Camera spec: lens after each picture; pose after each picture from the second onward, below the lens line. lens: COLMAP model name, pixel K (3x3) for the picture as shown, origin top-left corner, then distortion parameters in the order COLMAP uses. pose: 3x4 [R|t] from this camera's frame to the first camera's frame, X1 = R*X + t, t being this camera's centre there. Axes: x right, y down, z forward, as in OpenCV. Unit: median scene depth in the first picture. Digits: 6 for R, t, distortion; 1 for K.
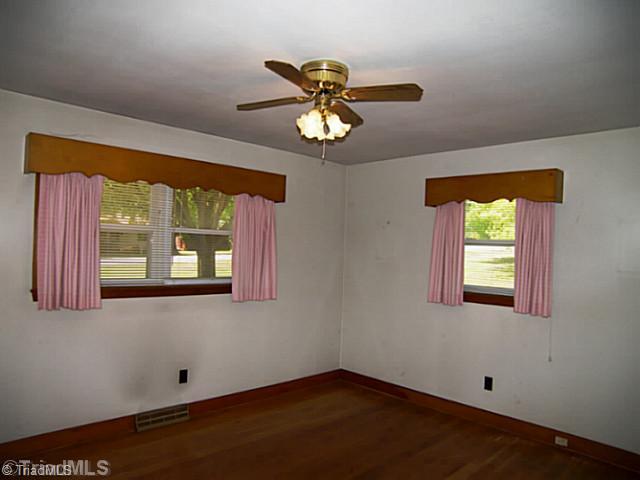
lens RADIAL K [[450.7, 0, 318.4], [0, 450.7, 244.7], [0, 0, 1]] dist [-0.154206, 0.110439]
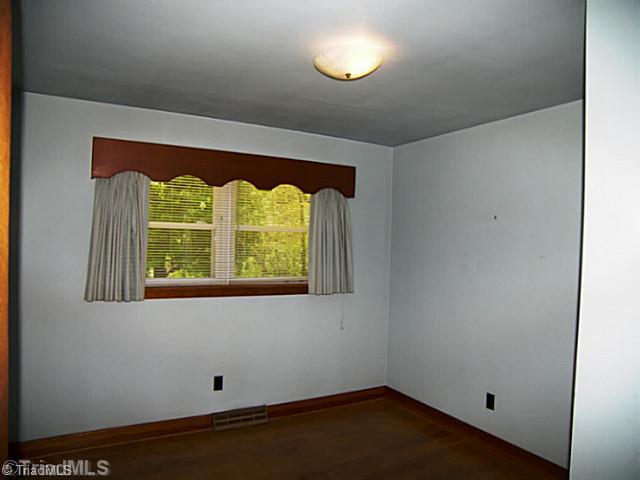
lens RADIAL K [[450.7, 0, 318.4], [0, 450.7, 244.7], [0, 0, 1]] dist [-0.154206, 0.110439]
pose [[0.965264, -0.011426, -0.261026, 0.092399], [0.011697, 0.999931, -0.000512, 0.004809], [0.261014, -0.002559, 0.965332, 0.093163]]
